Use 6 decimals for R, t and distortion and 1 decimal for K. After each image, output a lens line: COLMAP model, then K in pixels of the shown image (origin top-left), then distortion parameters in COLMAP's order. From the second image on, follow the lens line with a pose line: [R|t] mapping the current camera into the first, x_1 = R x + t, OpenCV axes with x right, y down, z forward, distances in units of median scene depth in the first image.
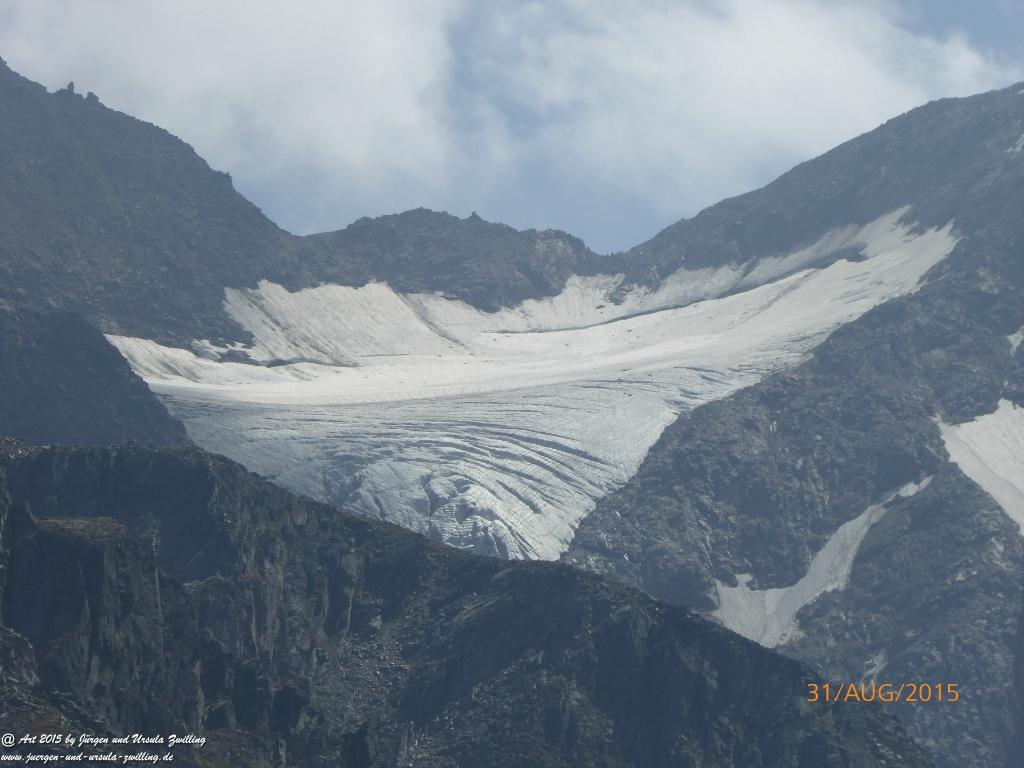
lens RADIAL K [[713.1, 0, 512.0], [0, 713.1, 384.0], [0, 0, 1]] dist [-0.011498, -0.010682]
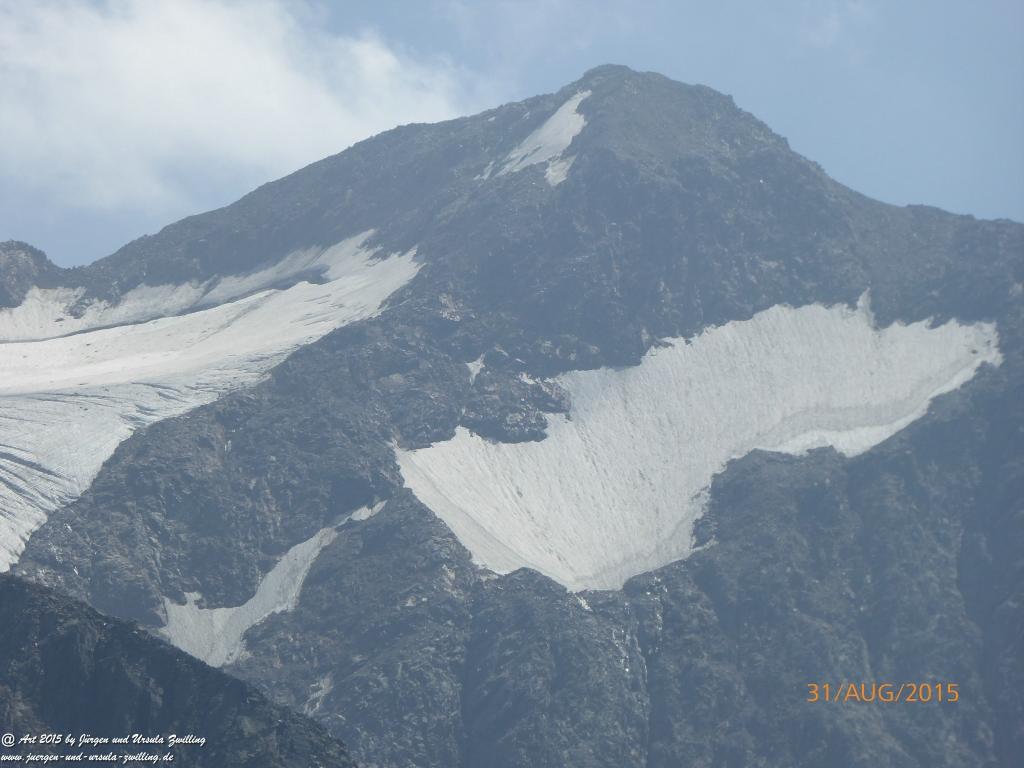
lens RADIAL K [[713.1, 0, 512.0], [0, 713.1, 384.0], [0, 0, 1]] dist [-0.011498, -0.010682]
pose [[0.999048, 0.035834, 0.024884, 0.738504], [-0.035777, 0.999356, -0.002710, -0.038484], [-0.024965, 0.001817, 0.999687, -0.008626]]
